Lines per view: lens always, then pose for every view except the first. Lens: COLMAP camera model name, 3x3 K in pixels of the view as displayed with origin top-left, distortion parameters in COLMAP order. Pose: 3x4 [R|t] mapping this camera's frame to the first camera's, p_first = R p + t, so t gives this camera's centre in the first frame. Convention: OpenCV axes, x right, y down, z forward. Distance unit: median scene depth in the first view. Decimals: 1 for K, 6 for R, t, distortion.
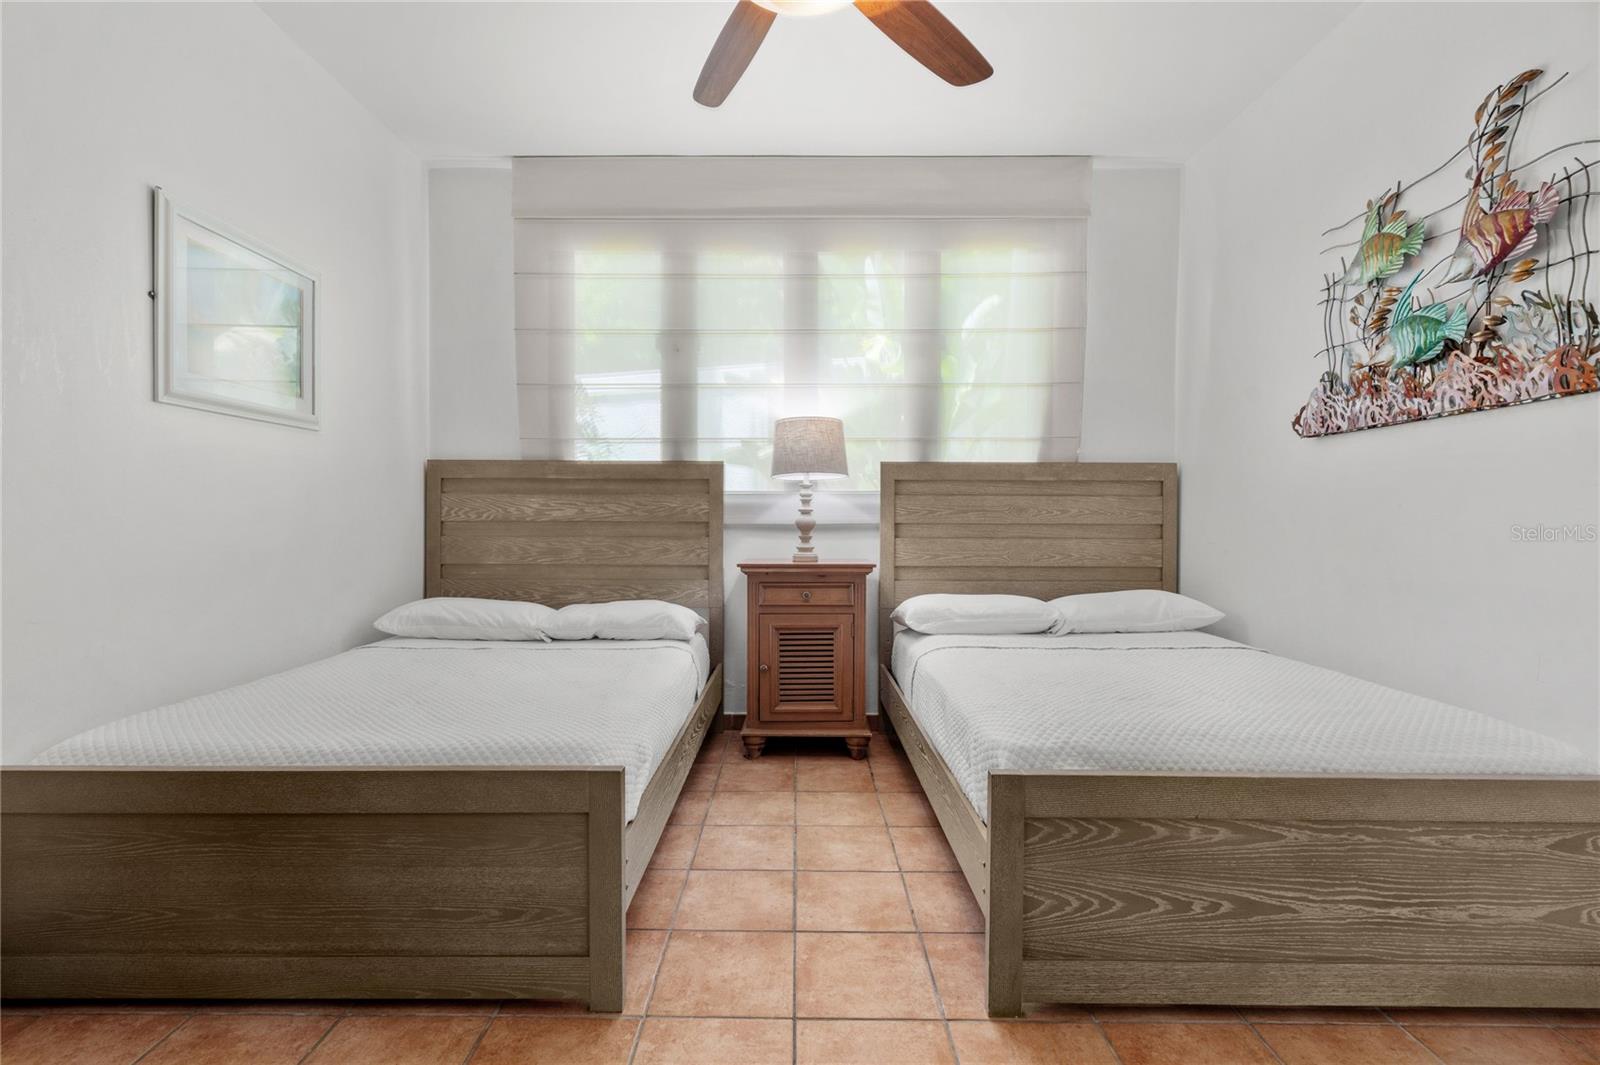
lens RADIAL K [[722.8, 0, 792.2], [0, 722.8, 529.7], [0, 0, 1]] dist [-0.001645, 0.000543]
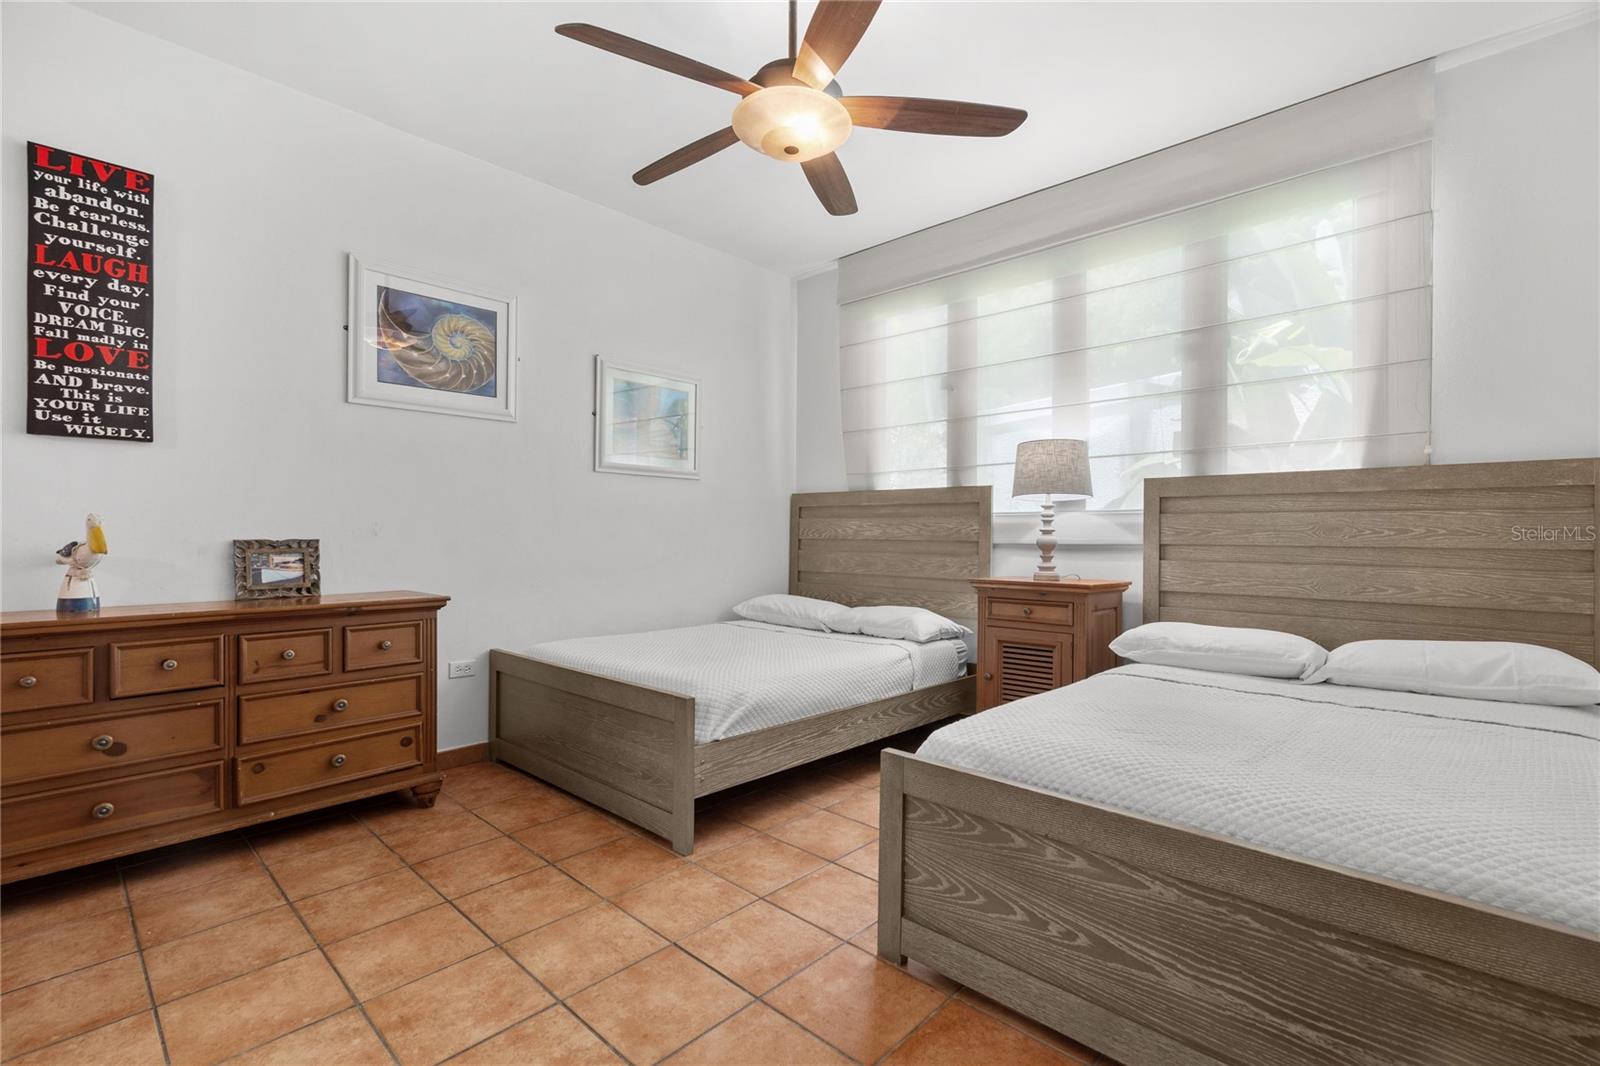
lens RADIAL K [[717.8, 0, 792.4], [0, 717.8, 537.9], [0, 0, 1]] dist [-0.001839, 0.000887]
pose [[0.729825, 0.004960, -0.683616, 0.453435], [-0.017476, 0.999782, -0.011404, 0.001918], [0.683411, 0.020270, 0.729752, 0.013112]]
